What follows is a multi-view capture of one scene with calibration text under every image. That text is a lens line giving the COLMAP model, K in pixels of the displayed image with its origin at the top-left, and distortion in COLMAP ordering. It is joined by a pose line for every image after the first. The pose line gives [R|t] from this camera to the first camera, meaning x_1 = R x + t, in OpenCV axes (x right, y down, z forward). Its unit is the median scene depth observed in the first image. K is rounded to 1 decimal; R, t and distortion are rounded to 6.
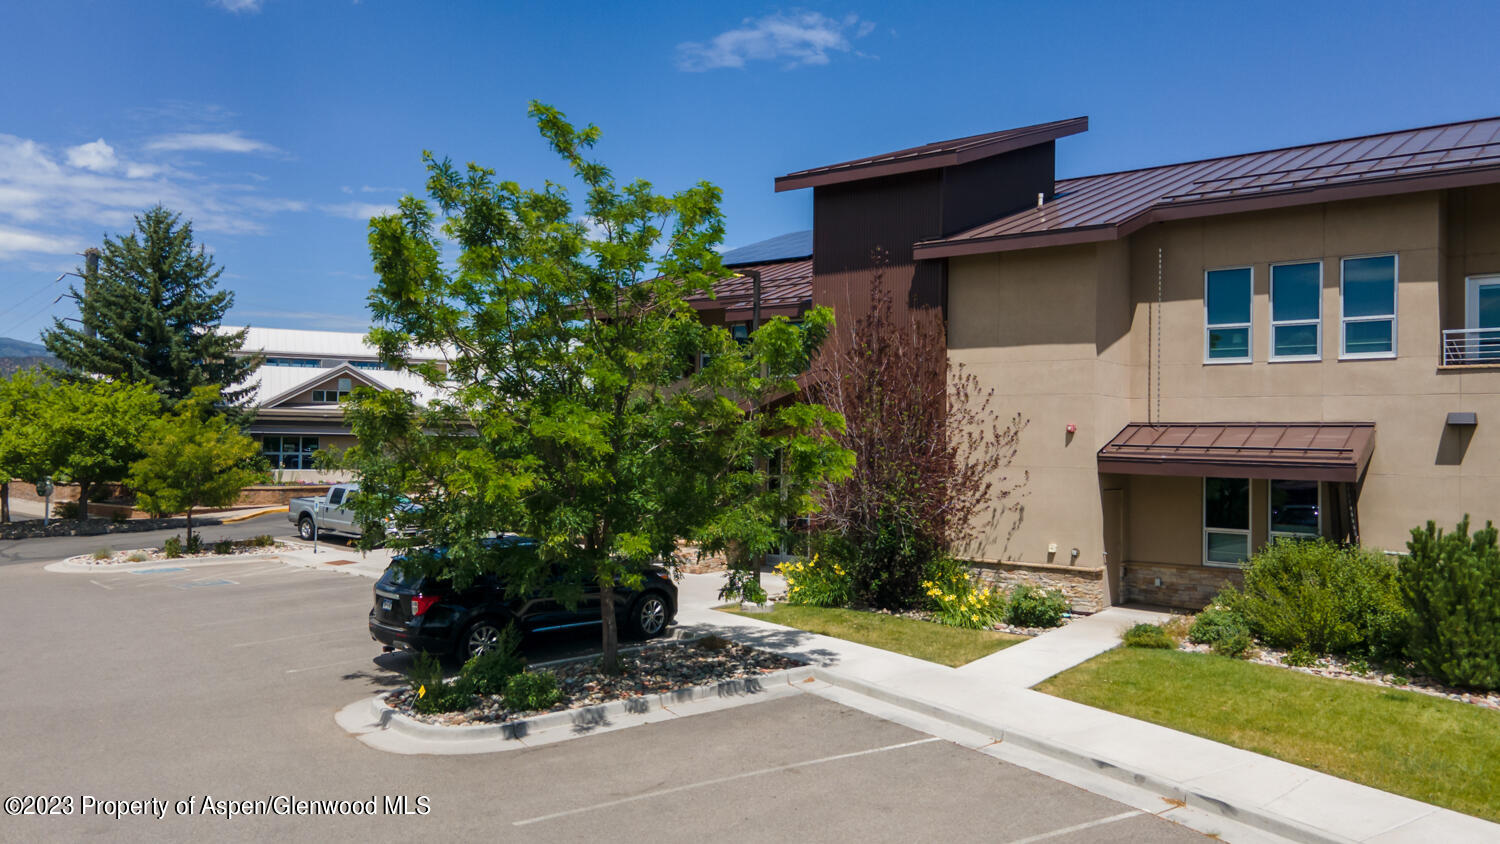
lens RADIAL K [[1100.0, 0, 750.0], [0, 1100.0, 422.0], [0, 0, 1]] dist [0.011422, 0.044341]
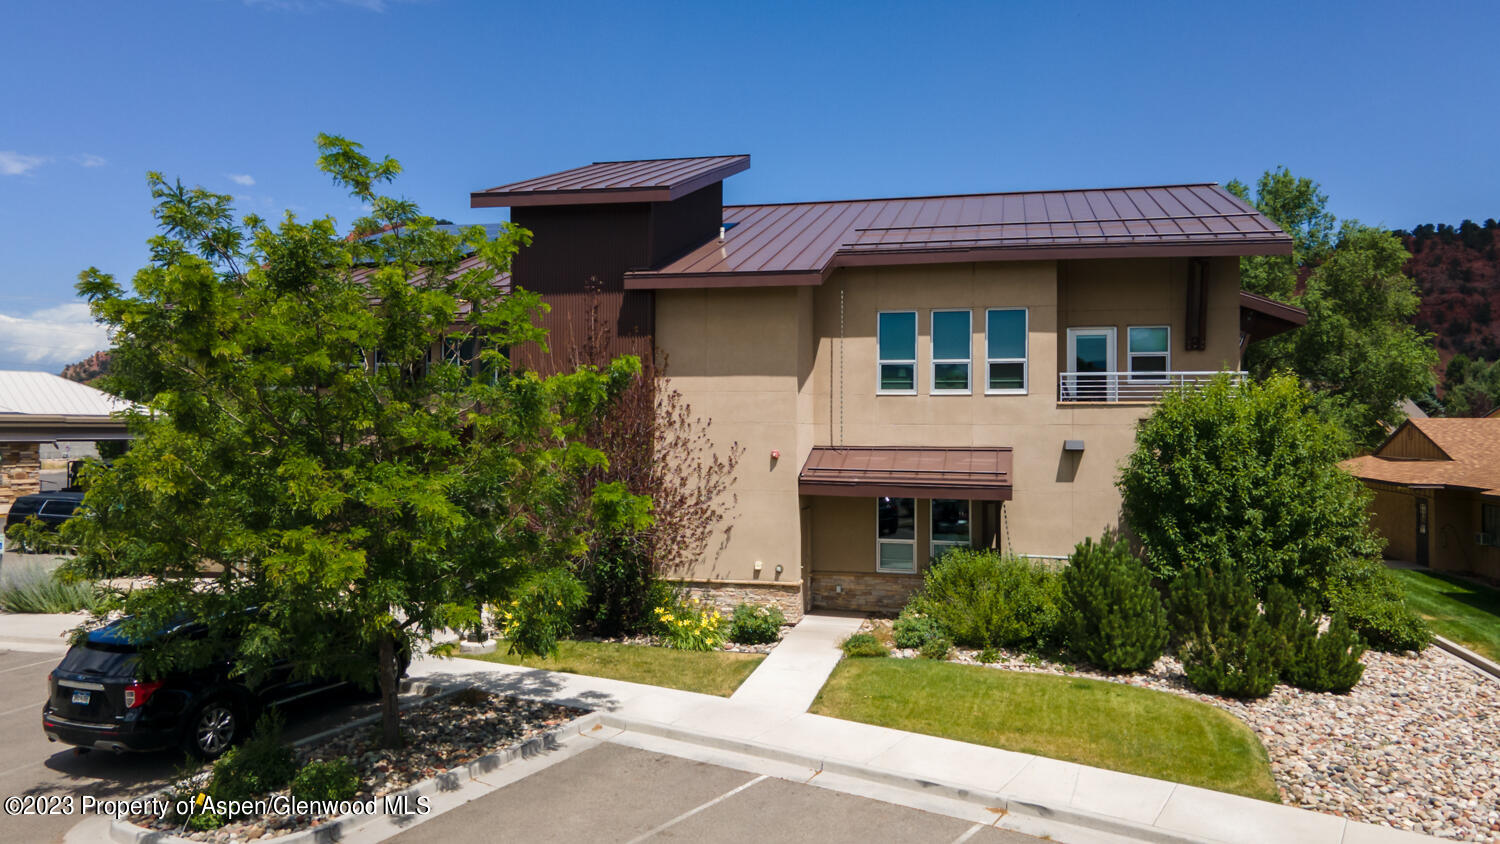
lens RADIAL K [[1098.6, 0, 749.1], [0, 1098.6, 397.5], [0, 0, 1]] dist [0.029311, 0.004698]
pose [[0.911002, 0.001803, 0.412399, -0.220249], [-0.000309, 0.999993, -0.003689, -0.057012], [-0.412403, 0.003233, 0.910996, 0.031849]]
